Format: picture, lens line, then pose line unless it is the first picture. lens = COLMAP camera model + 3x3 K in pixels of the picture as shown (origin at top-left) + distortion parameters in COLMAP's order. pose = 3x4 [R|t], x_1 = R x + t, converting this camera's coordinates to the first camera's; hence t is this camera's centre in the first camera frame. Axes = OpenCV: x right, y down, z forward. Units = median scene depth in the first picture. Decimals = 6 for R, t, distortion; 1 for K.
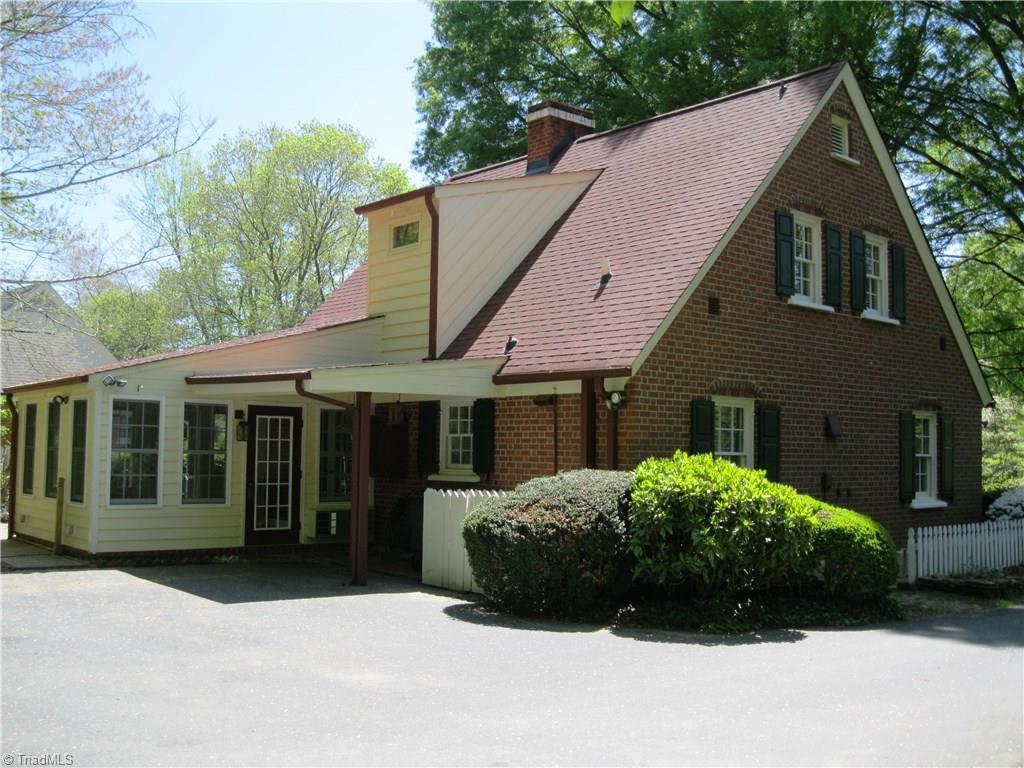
lens RADIAL K [[1019.4, 0, 512.0], [0, 1019.4, 384.0], [0, 0, 1]] dist [-0.098388, 0.018757]
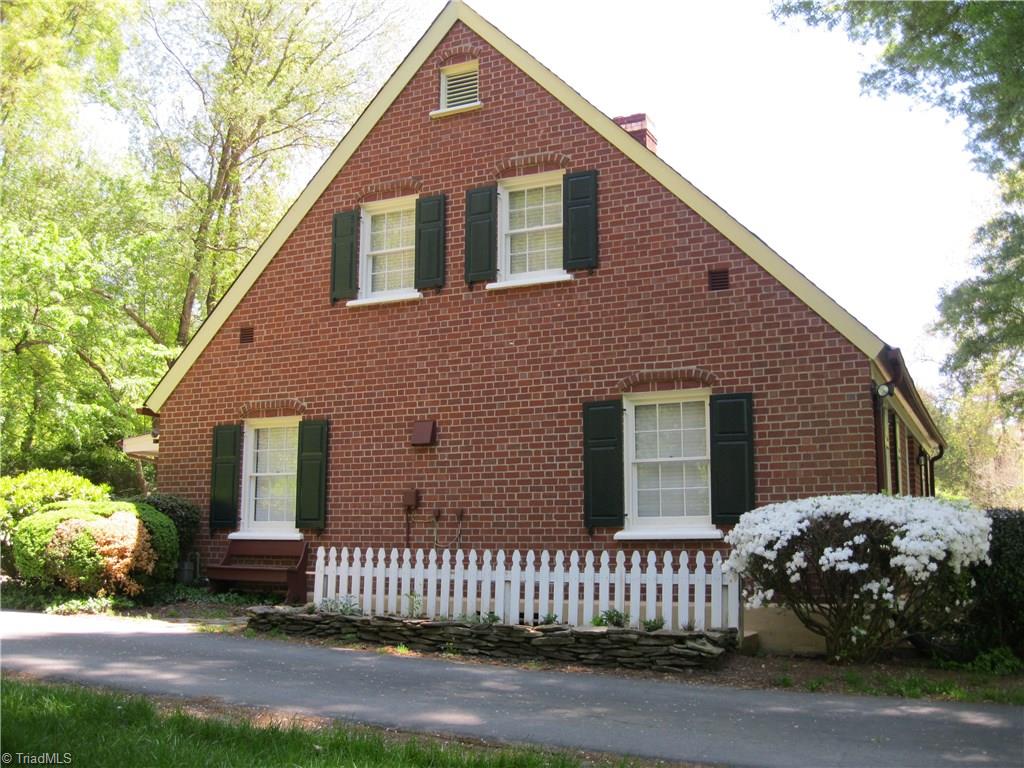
lens RADIAL K [[1019.4, 0, 512.0], [0, 1019.4, 384.0], [0, 0, 1]] dist [-0.098388, 0.018757]
pose [[0.386663, -0.163311, -0.907646, 1.224794], [0.062317, 0.986573, -0.150965, 0.146486], [0.920113, 0.001811, 0.391648, 0.819731]]
